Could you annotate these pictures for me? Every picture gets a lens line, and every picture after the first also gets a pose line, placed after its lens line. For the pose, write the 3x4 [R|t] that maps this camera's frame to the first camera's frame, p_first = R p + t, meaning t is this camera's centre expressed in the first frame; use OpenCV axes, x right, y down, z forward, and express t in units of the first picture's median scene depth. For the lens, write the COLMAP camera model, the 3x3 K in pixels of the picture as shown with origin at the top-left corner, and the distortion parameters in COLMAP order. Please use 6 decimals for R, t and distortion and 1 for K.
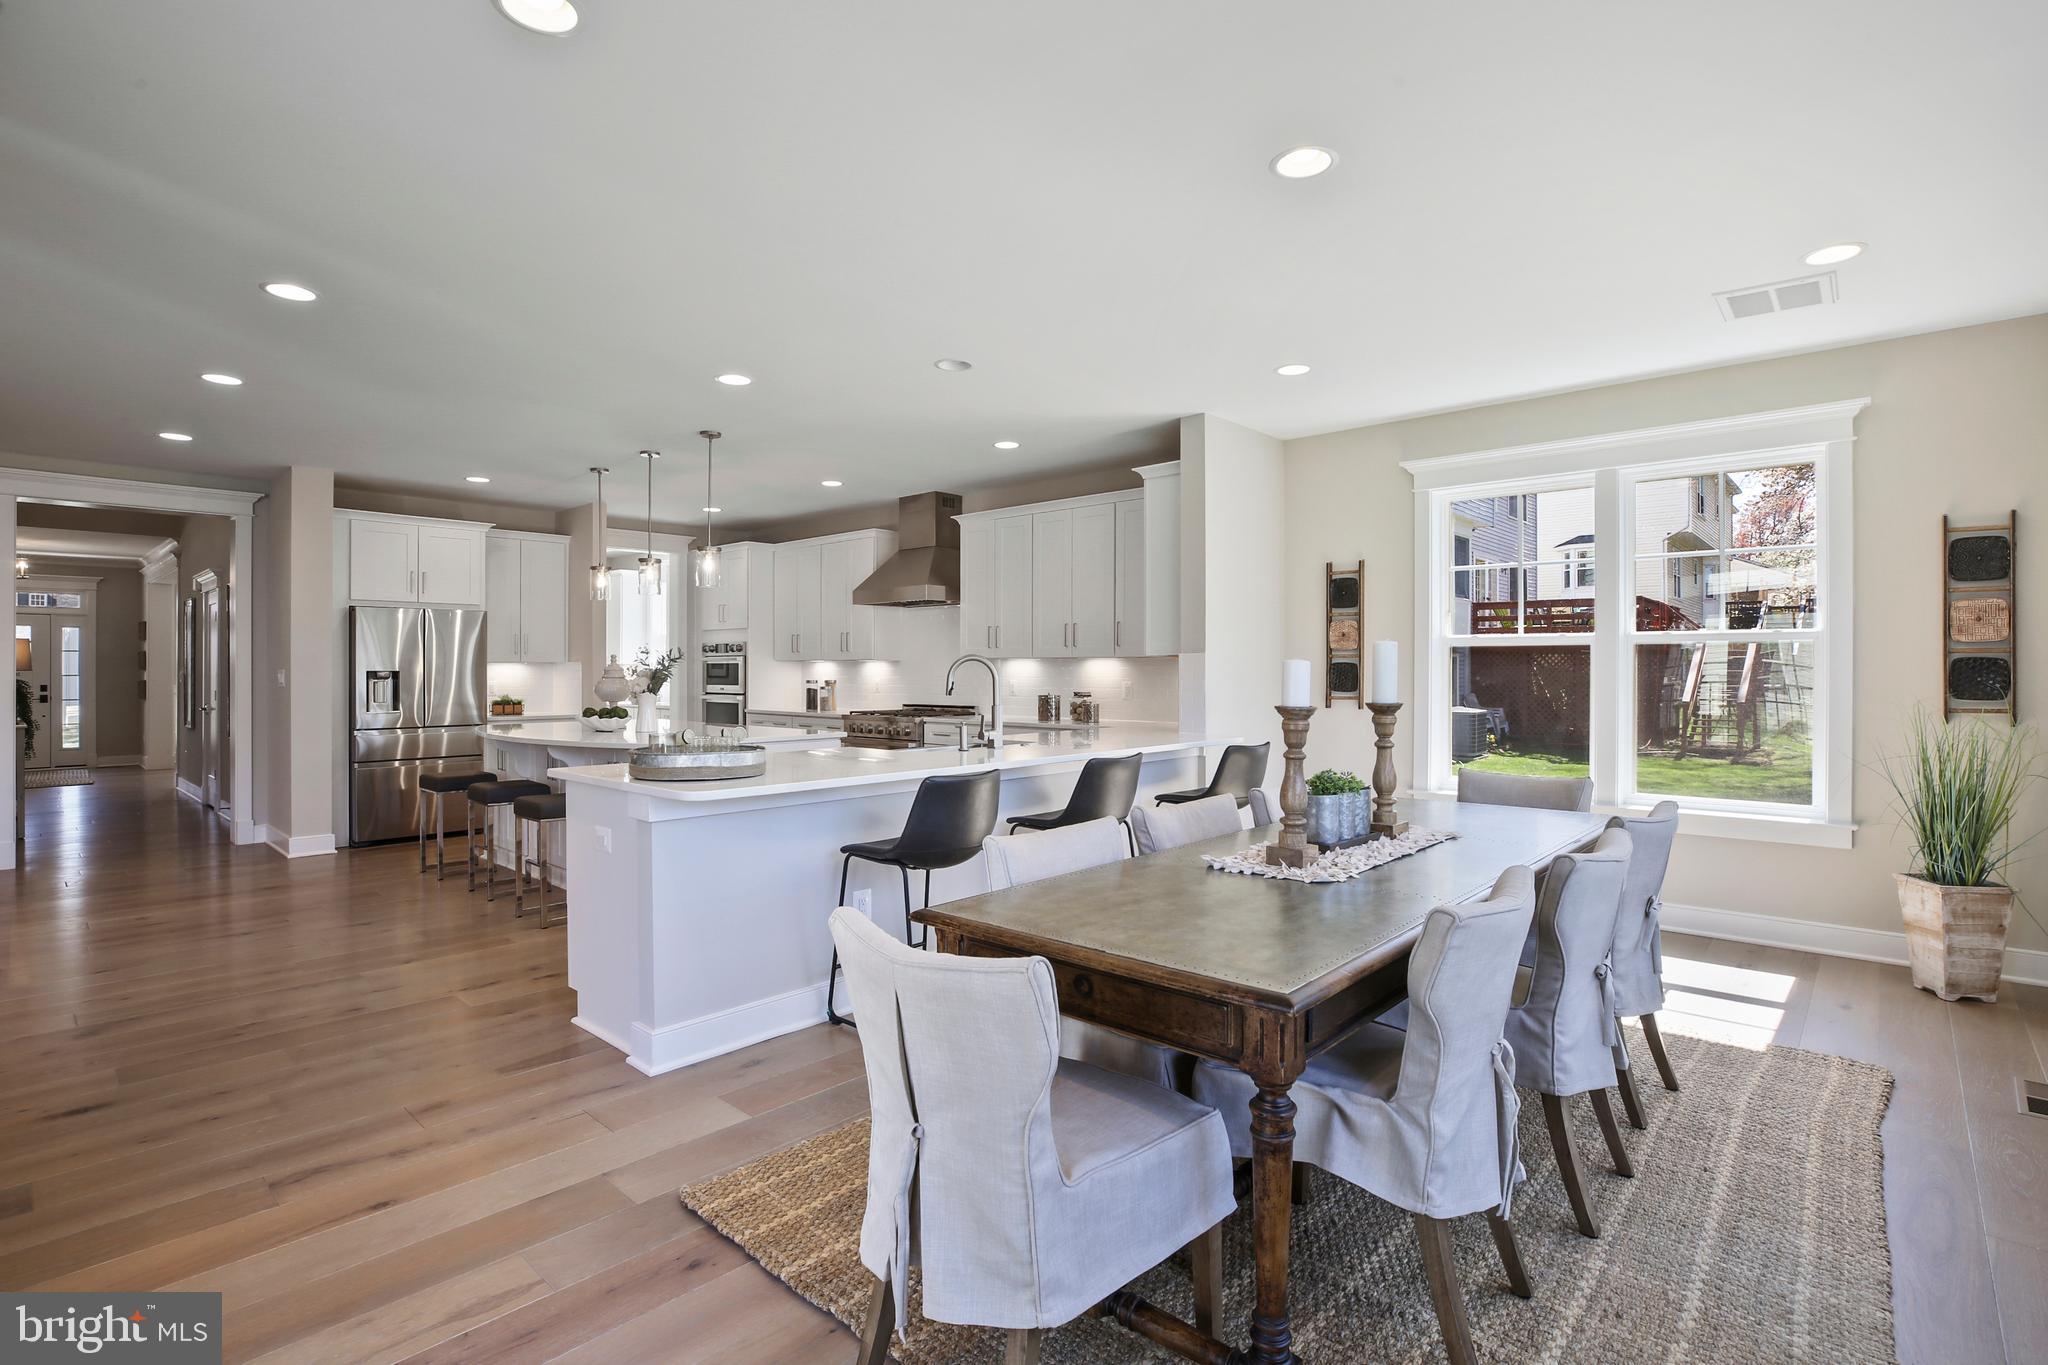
lens RADIAL K [[958.8, 0, 1004.2], [0, 958.8, 682.6], [0, 0, 1]] dist [-0.021568, 0.001205]
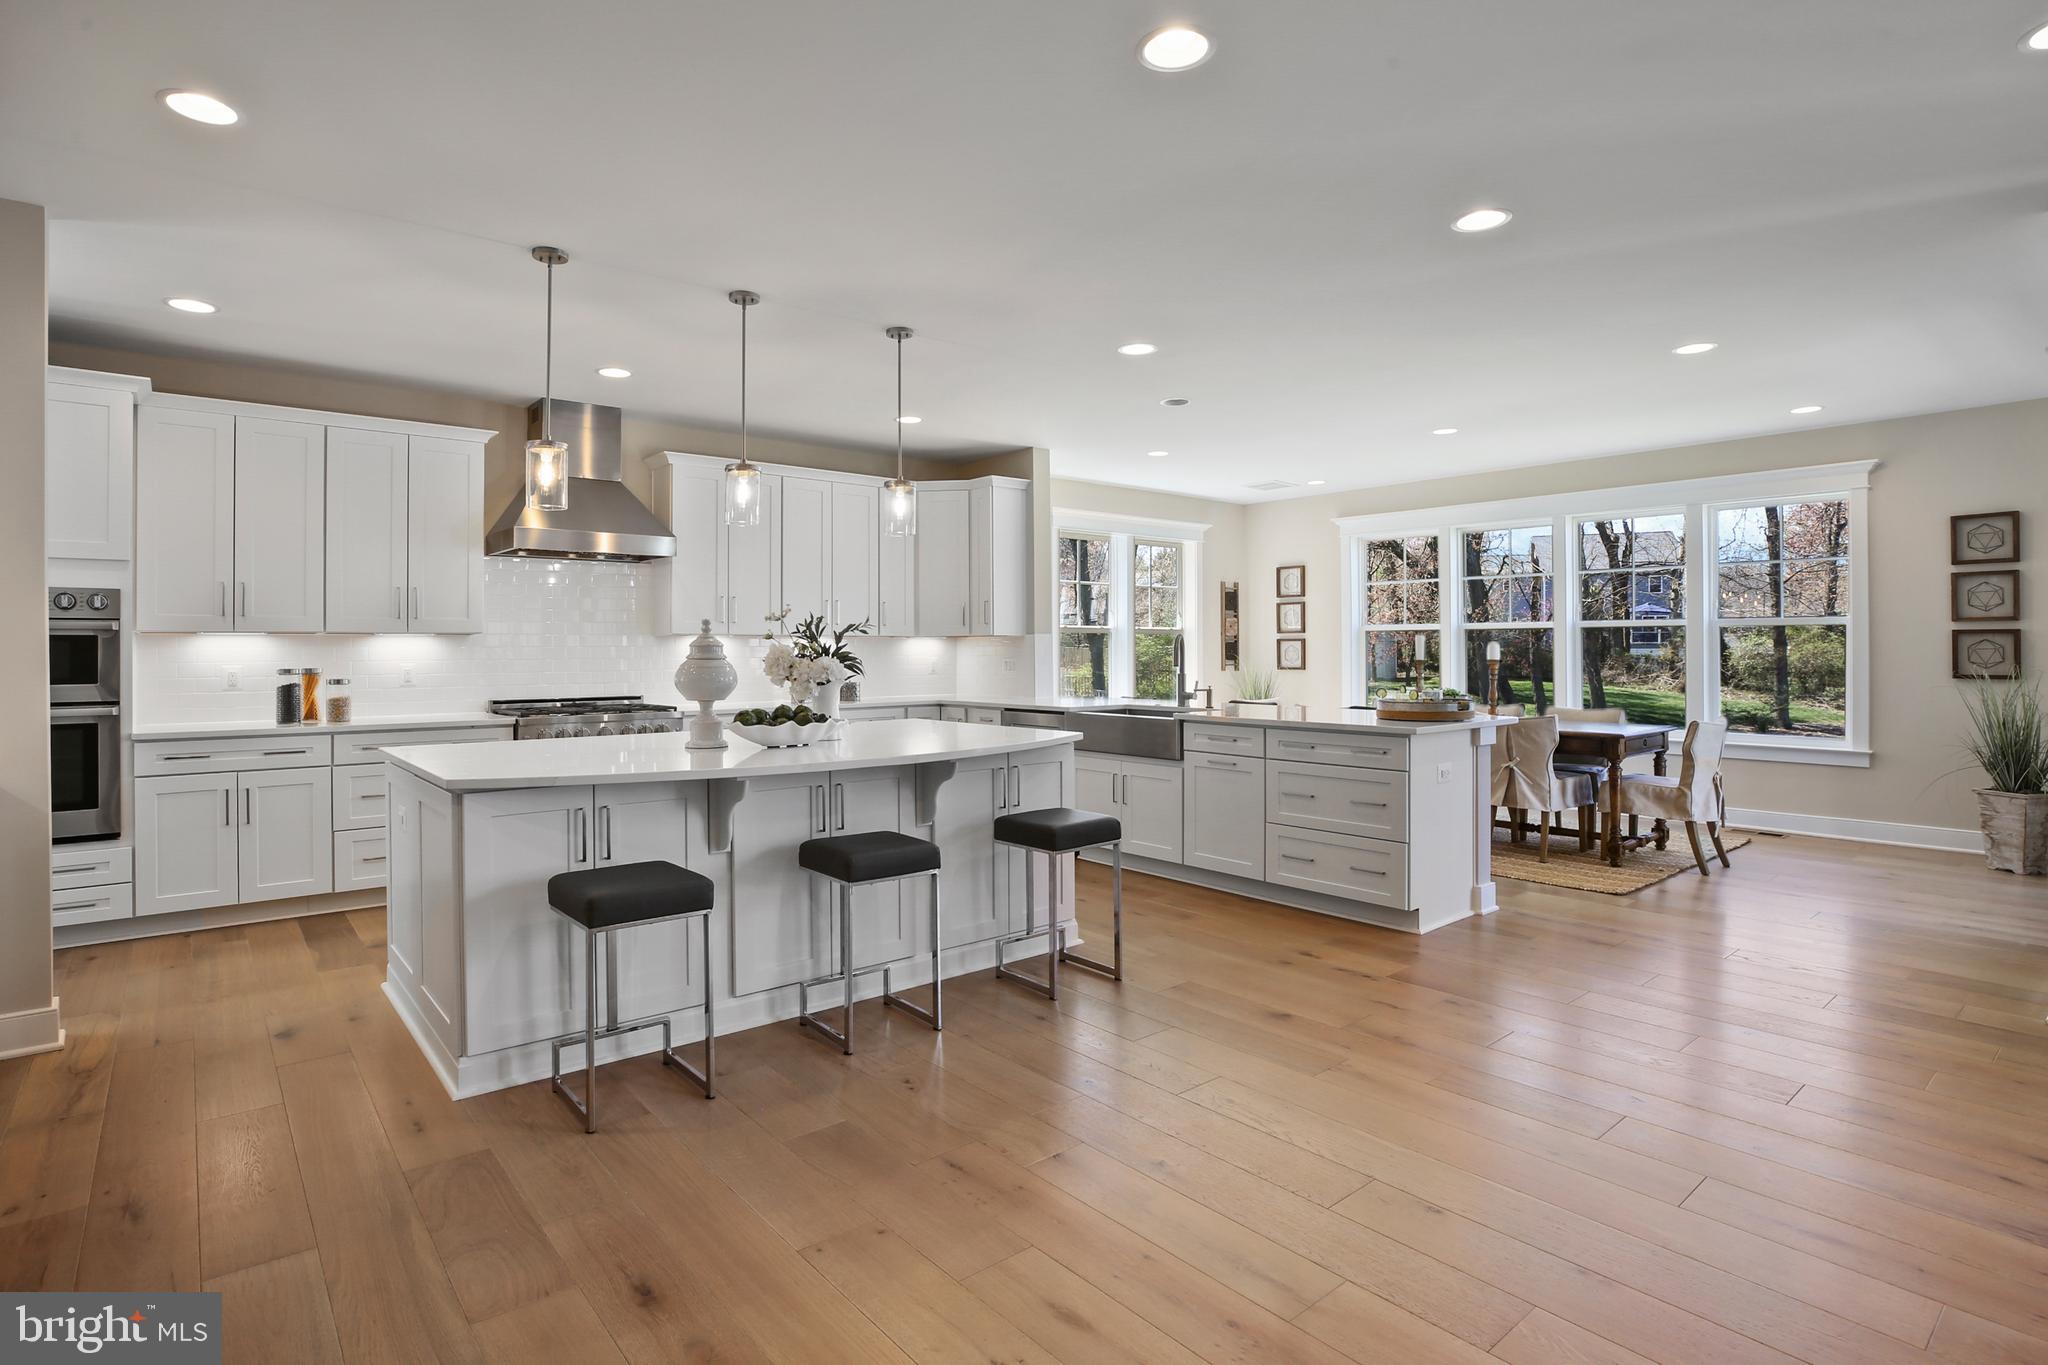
lens RADIAL K [[1034.8, 0, 1016.6], [0, 1034.8, 647.6], [0, 0, 1]] dist [0.000558, 0.001781]
pose [[0.129500, 0.002852, 0.991575, -0.822976], [0.017072, 0.999841, -0.005105, -0.005391], [-0.991432, 0.017589, 0.129431, 0.622347]]
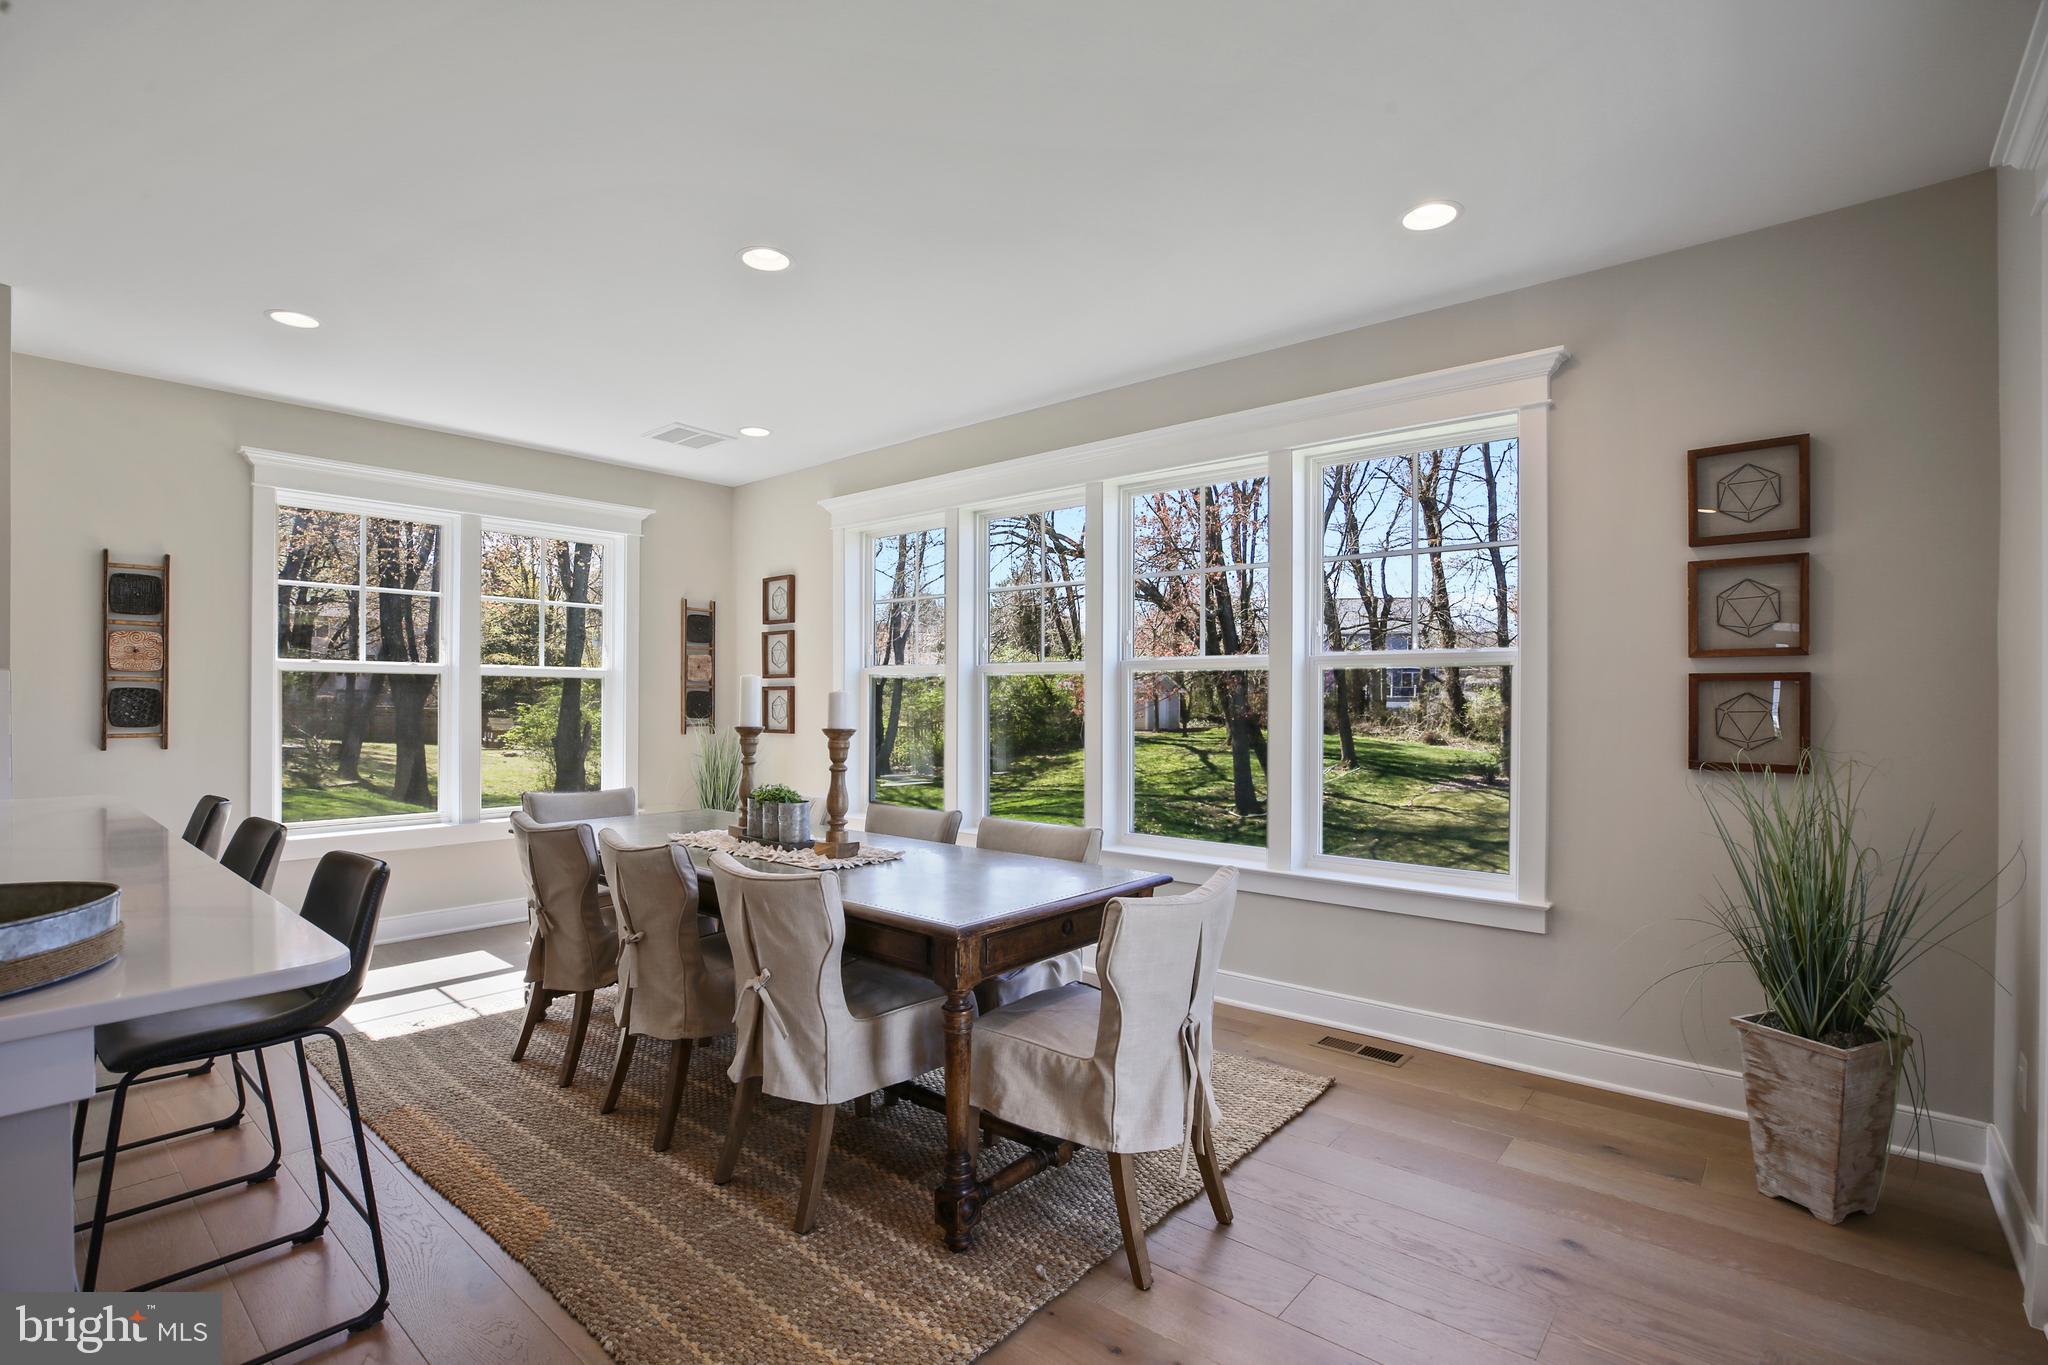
lens RADIAL K [[958.8, 0, 1006.0], [0, 958.8, 702.4], [0, 0, 1]] dist [-0.021568, 0.001205]
pose [[-0.012723, -0.001759, 0.999918, -0.399702], [0.011469, 0.999932, 0.001905, -0.003656], [-0.999853, 0.011493, -0.012702, 0.344758]]
